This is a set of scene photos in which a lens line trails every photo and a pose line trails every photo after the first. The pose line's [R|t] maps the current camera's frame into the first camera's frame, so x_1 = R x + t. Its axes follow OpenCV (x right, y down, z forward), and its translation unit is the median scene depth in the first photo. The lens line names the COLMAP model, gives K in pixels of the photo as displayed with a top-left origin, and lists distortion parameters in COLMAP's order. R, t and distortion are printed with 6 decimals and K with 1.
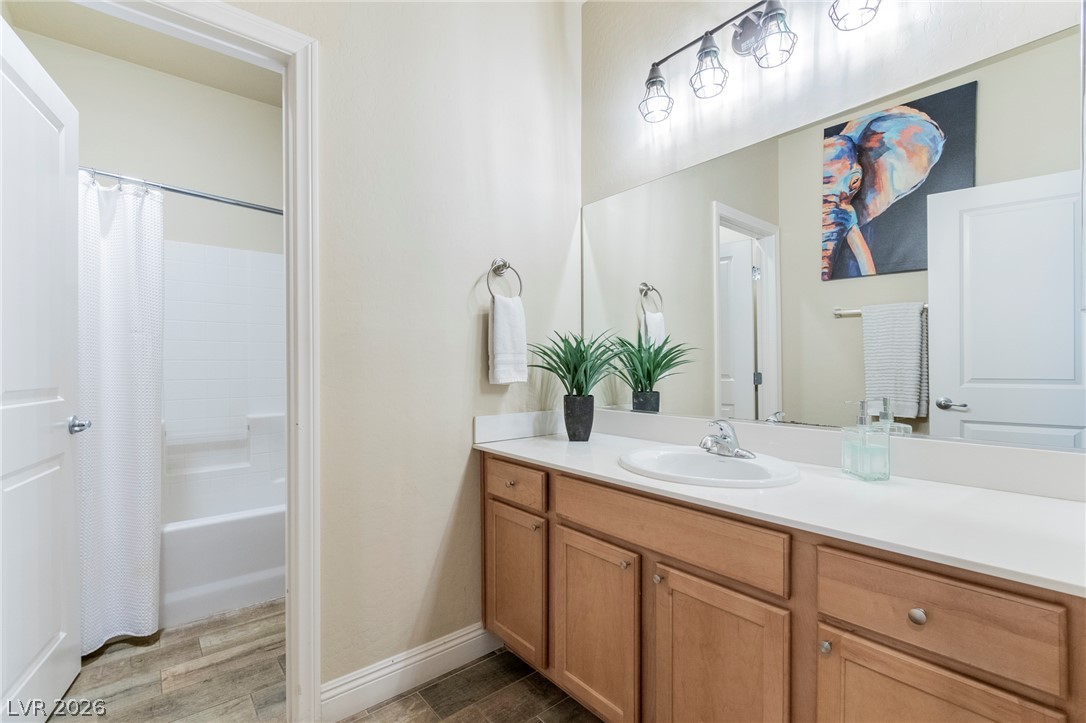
lens RADIAL K [[481.1, 0, 532.7], [0, 481.1, 380.1], [0, 0, 1]] dist [0.002801, -0.000903]
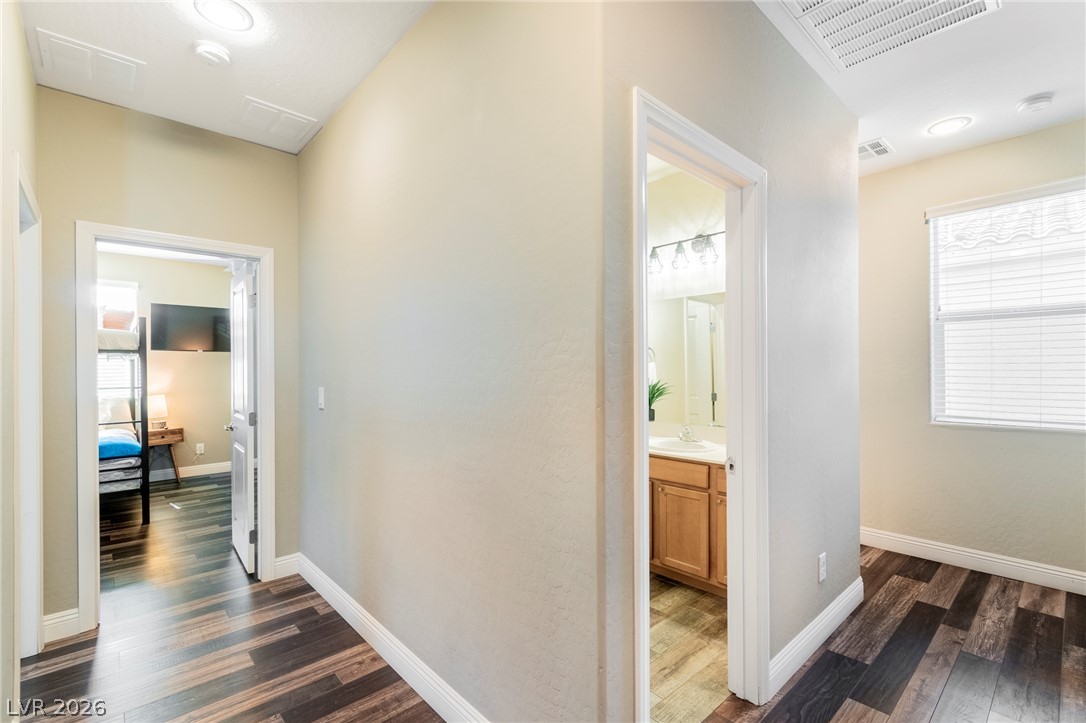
lens RADIAL K [[481.1, 0, 538.1], [0, 481.1, 372.8], [0, 0, 1]] dist [0.002801, -0.000903]
pose [[0.998316, 0.006485, 0.057639, -0.403417], [-0.005022, 0.999662, -0.025495, -0.093330], [-0.057785, 0.025162, 0.998012, -1.134777]]
